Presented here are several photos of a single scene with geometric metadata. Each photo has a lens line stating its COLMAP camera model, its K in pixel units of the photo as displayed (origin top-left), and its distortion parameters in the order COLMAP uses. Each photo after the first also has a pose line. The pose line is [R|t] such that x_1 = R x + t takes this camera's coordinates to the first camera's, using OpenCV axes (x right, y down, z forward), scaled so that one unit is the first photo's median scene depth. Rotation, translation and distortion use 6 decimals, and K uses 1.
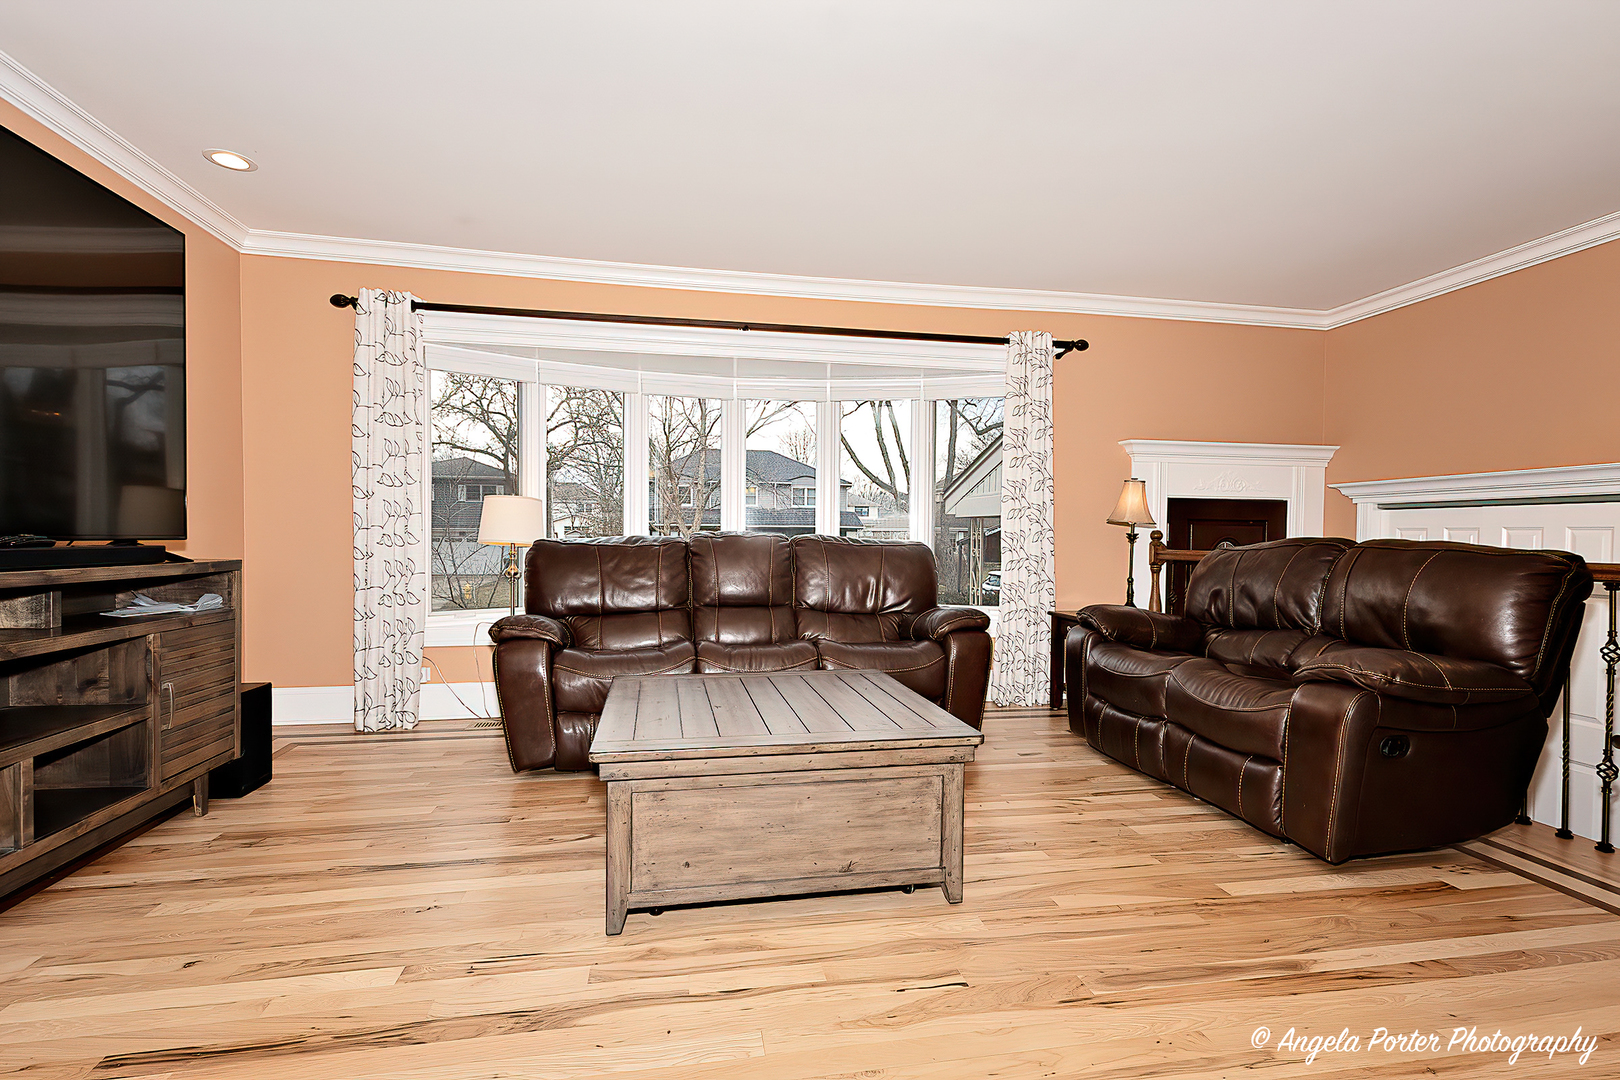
lens RADIAL K [[831.8, 0, 841.1], [0, 831.8, 544.7], [0, 0, 1]] dist [0.008972, 0.000506]
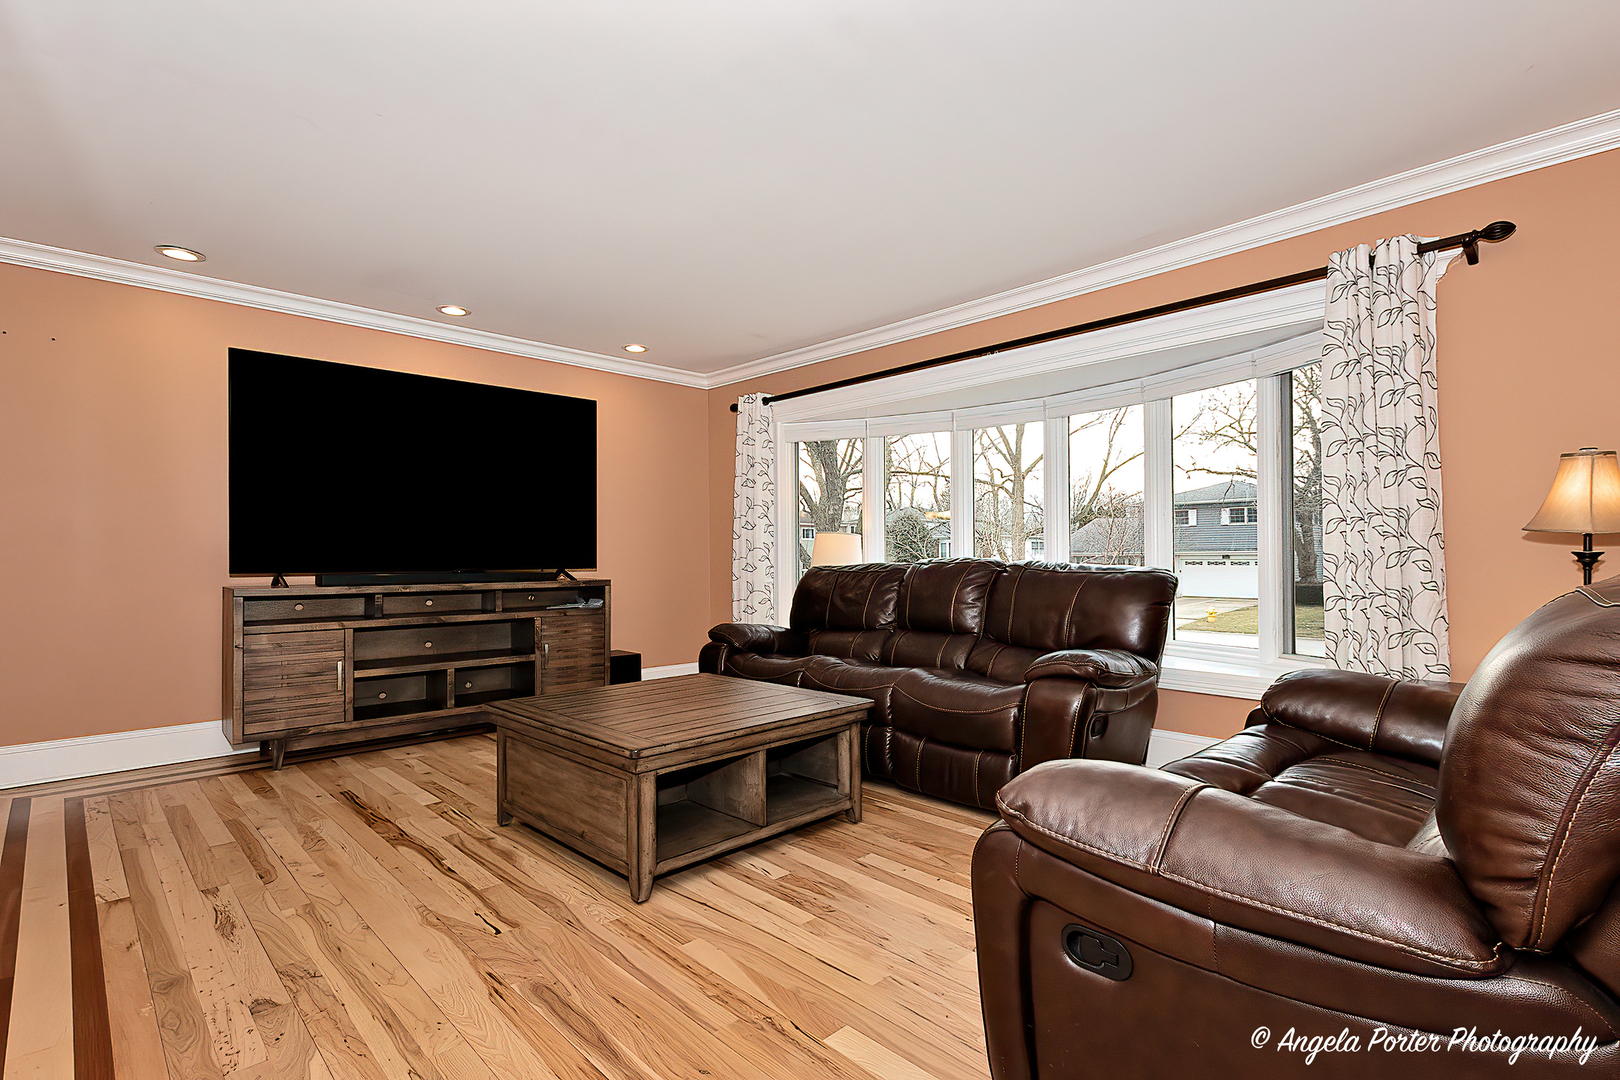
lens RADIAL K [[742.4, 0, 705.9], [0, 742.4, 547.7], [0, 0, 1]] dist [0.002678, 0.000067]
pose [[0.501634, -0.024916, -0.864721, 0.804435], [0.001627, 0.999611, -0.027859, -0.006154], [0.865079, 0.012568, 0.501479, 0.450329]]
